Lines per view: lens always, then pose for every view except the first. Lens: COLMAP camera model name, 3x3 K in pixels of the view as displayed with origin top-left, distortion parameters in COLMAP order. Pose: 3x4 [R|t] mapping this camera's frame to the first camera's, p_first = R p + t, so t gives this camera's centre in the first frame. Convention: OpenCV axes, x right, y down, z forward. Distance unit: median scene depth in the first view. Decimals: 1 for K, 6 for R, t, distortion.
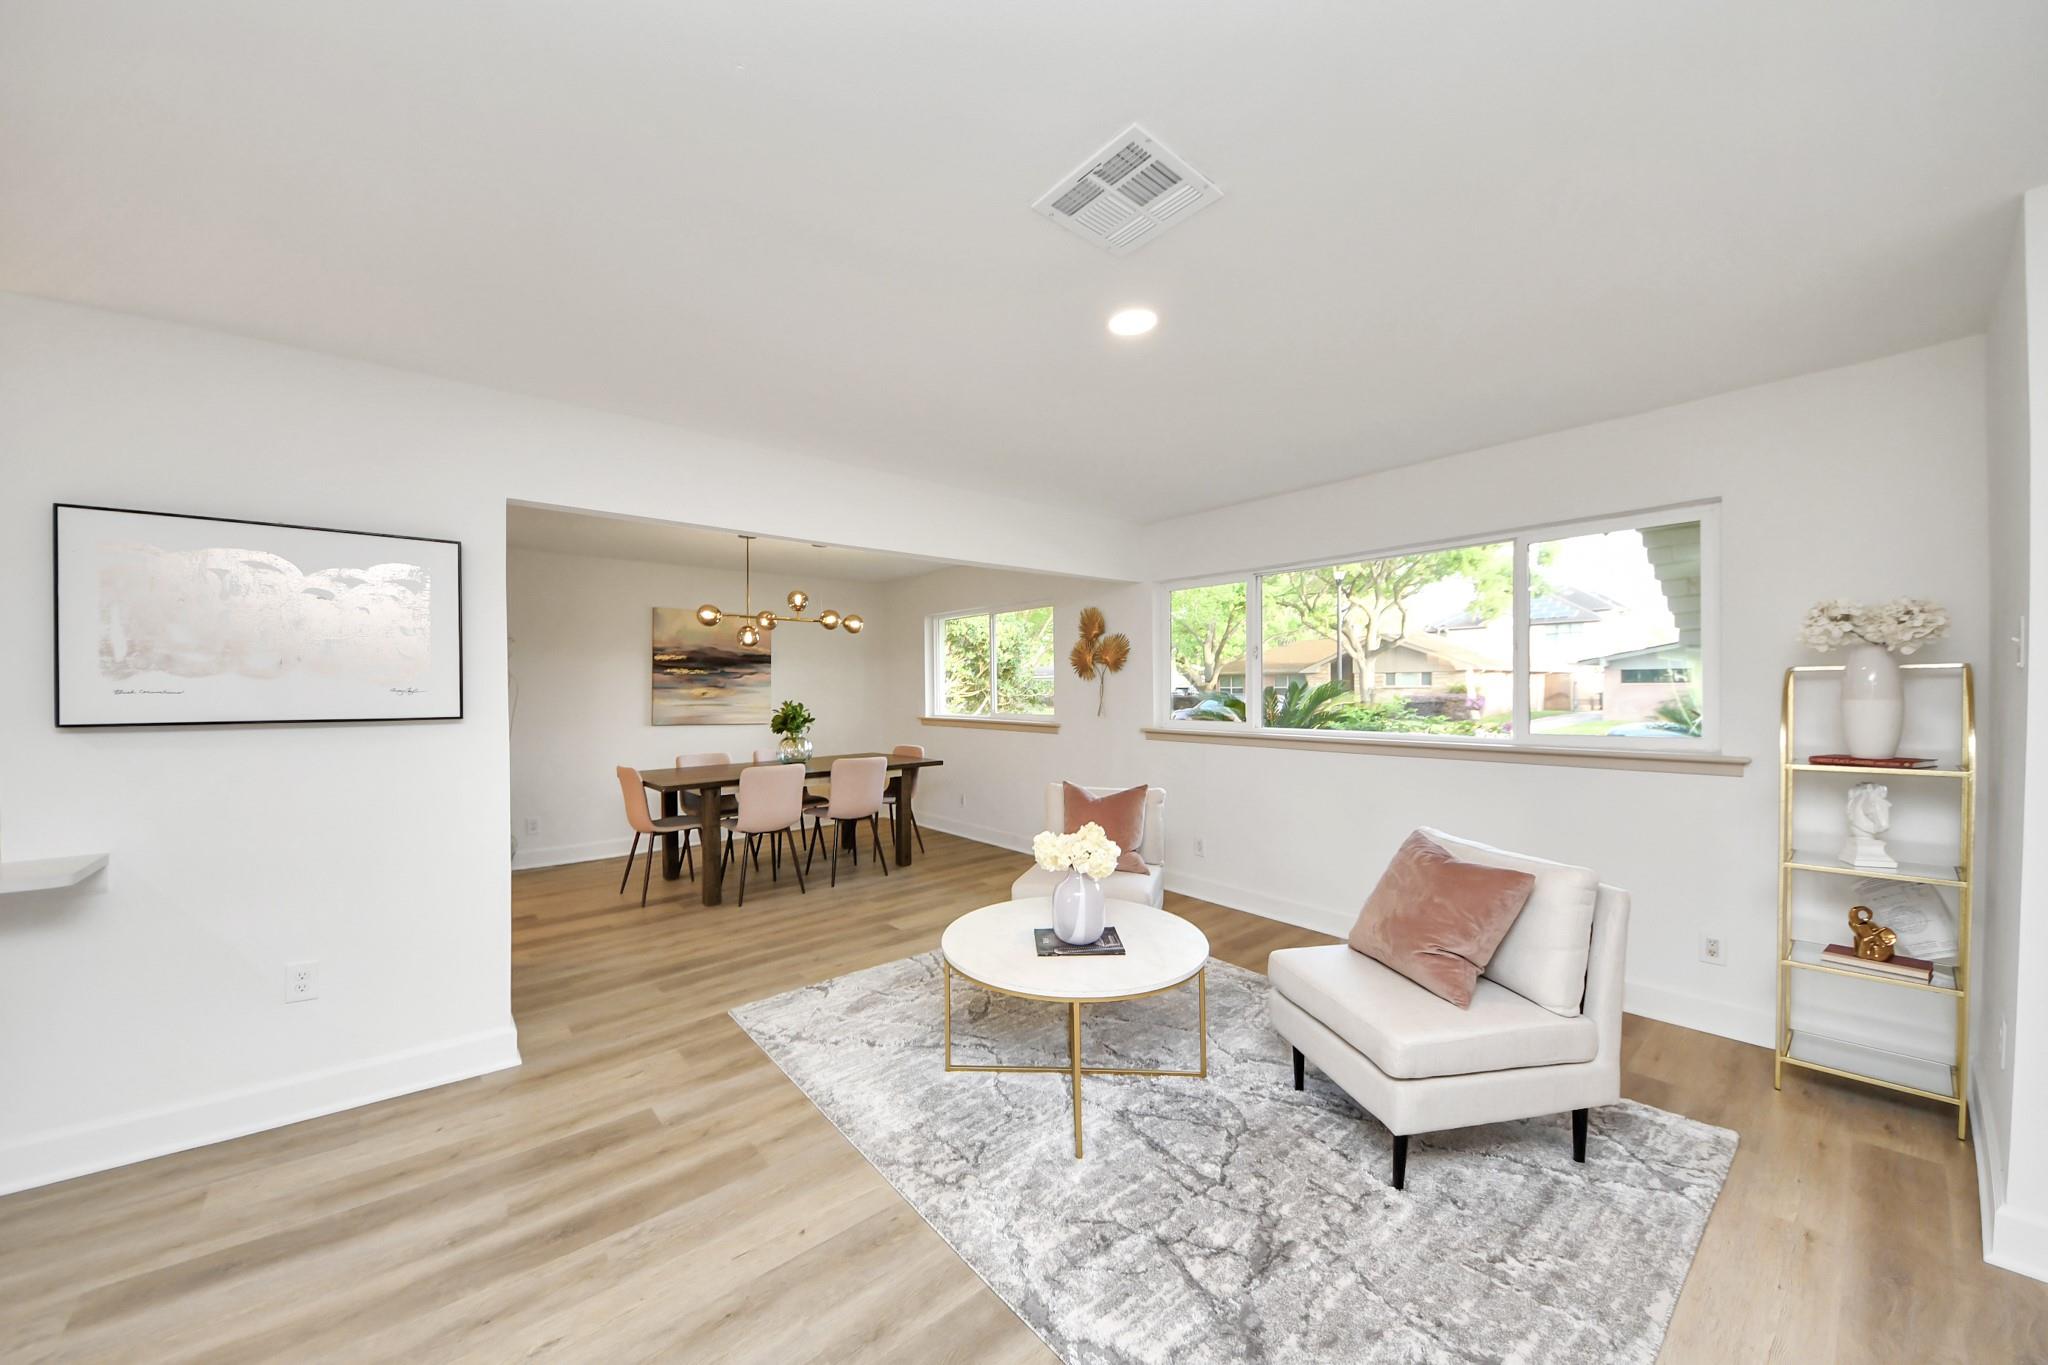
lens RADIAL K [[726.1, 0, 998.5], [0, 726.1, 684.1], [0, 0, 1]] dist [0.011582, -0.011390]
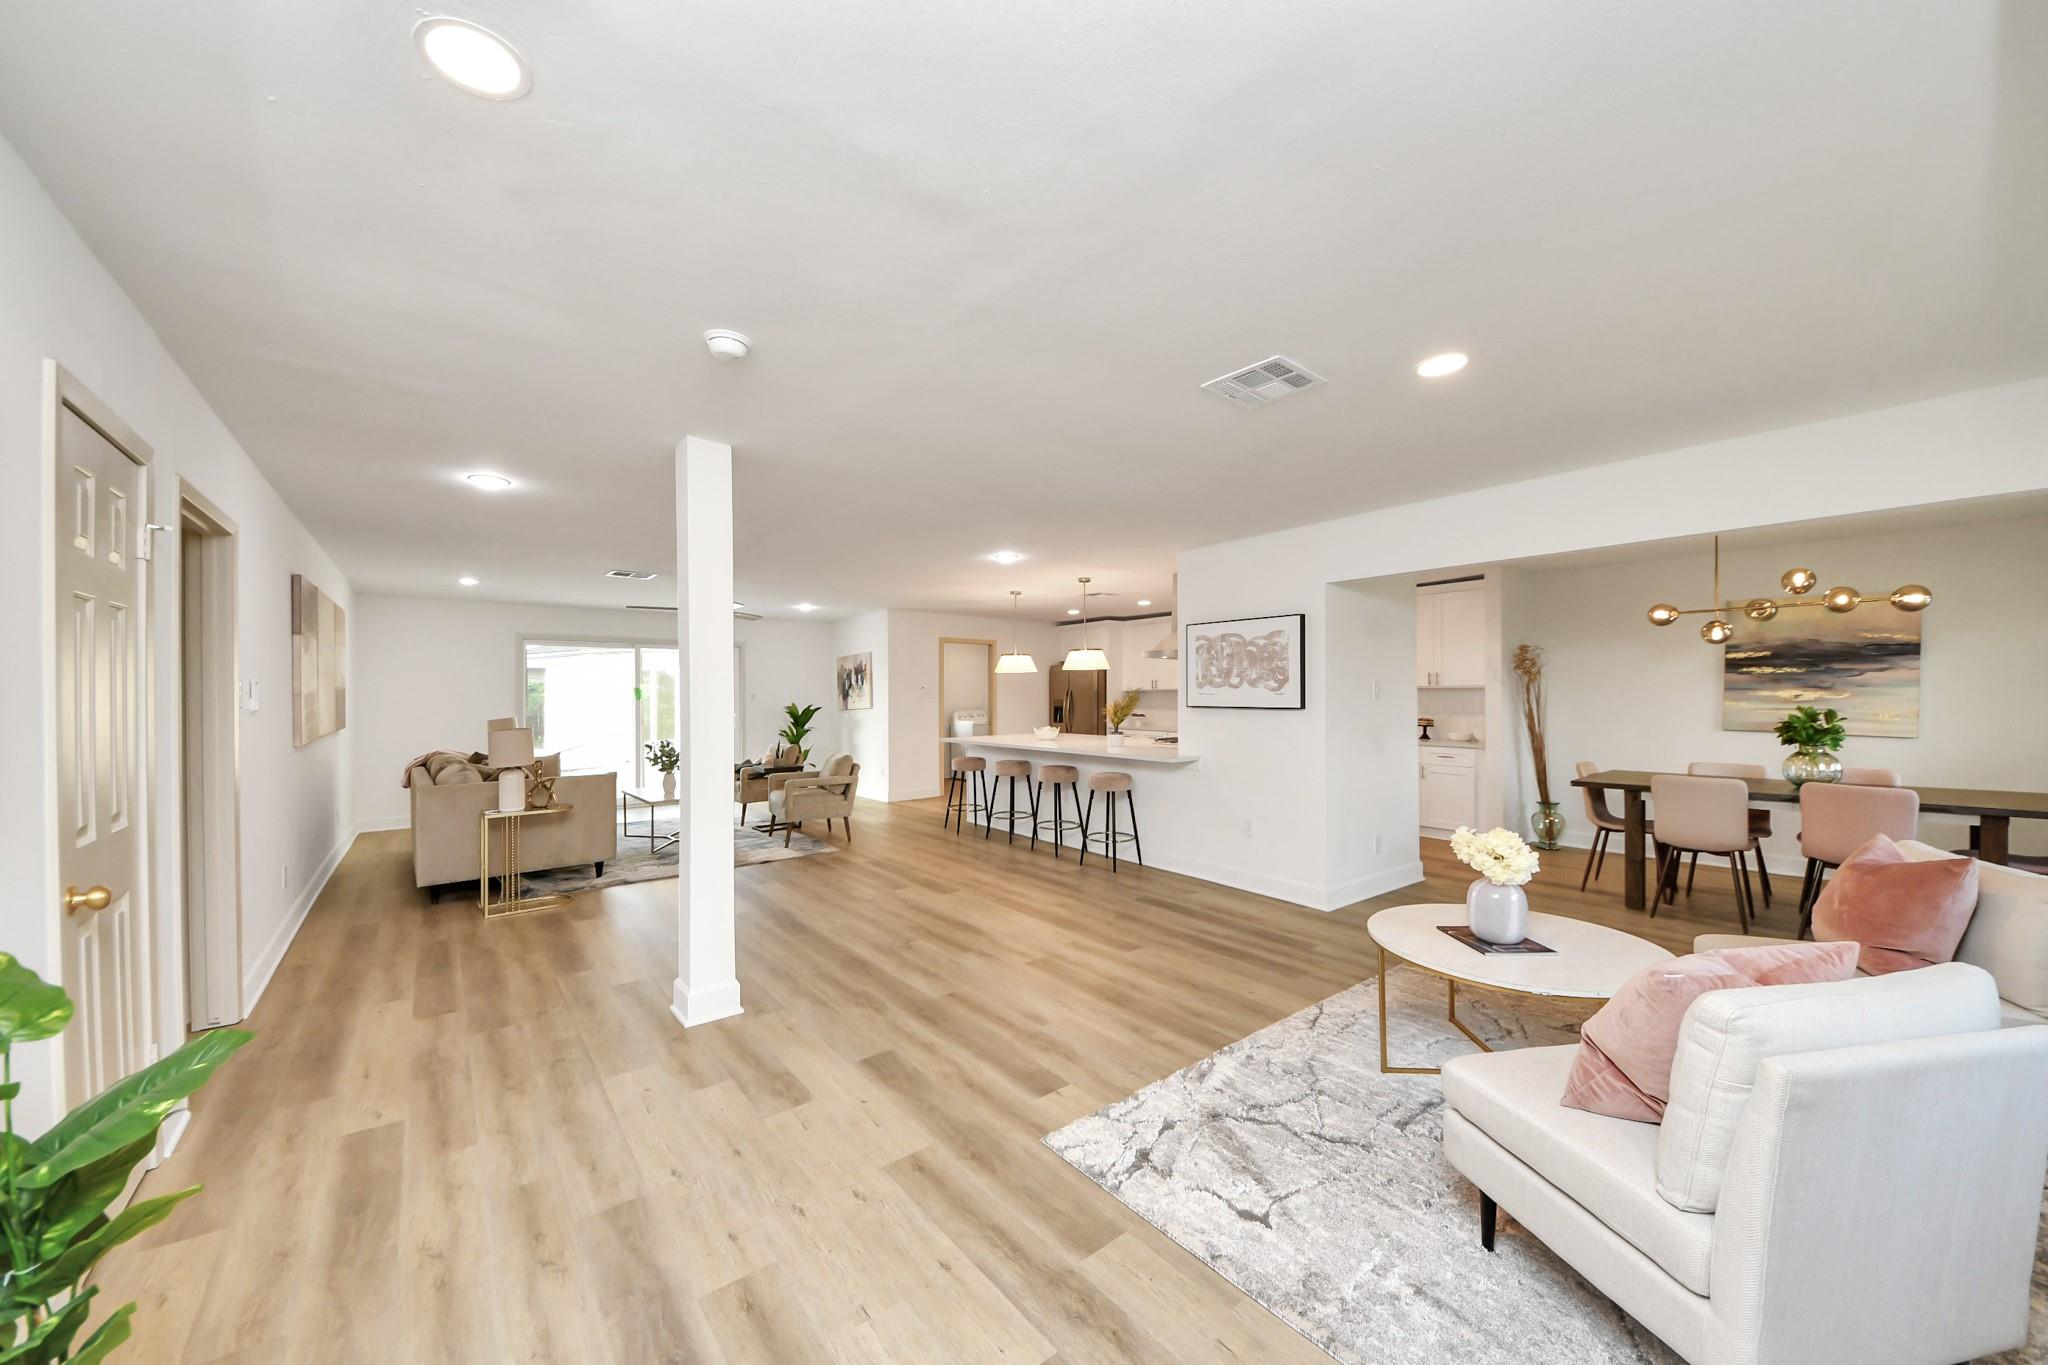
lens RADIAL K [[714.5, 0, 1027.1], [0, 714.5, 697.5], [0, 0, 1]] dist [0.000684, -0.000035]
pose [[-0.011958, 0.011245, -0.999865, 0.960694], [0.011033, 0.999877, 0.011113, -0.008653], [0.999868, -0.010899, -0.012080, 0.295546]]
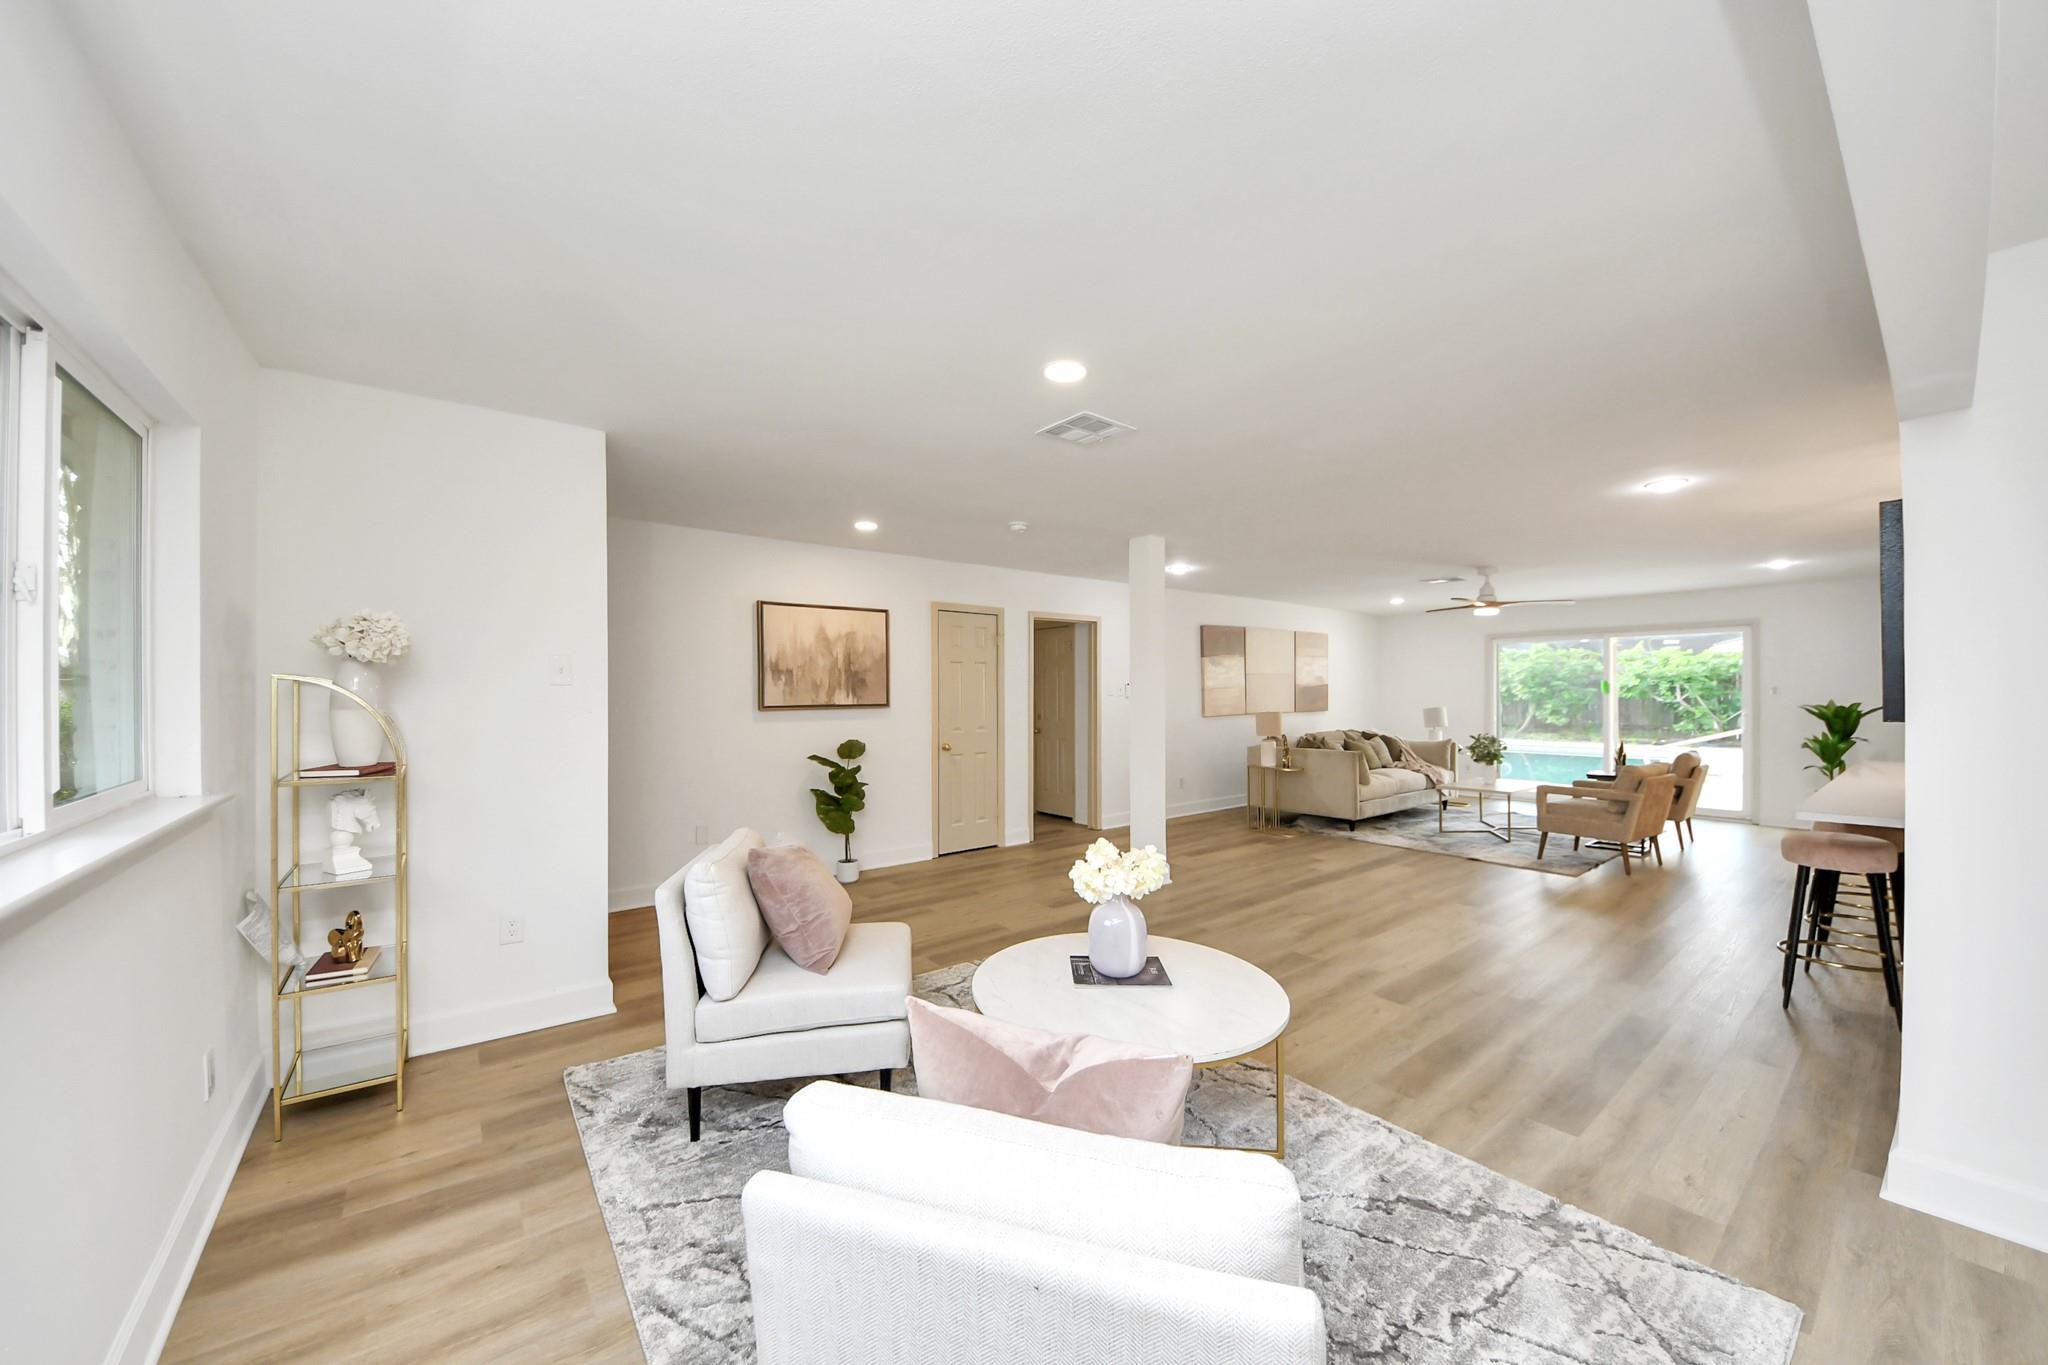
lens RADIAL K [[732.1, 0, 987.3], [0, 732.1, 687.6], [0, 0, 1]] dist [0.028490, -0.024493]
pose [[-0.998782, 0.010127, 0.048290, 0.188336], [0.009491, 0.999865, -0.013380, 0.009255], [-0.048419, -0.012905, -0.998744, 1.645381]]
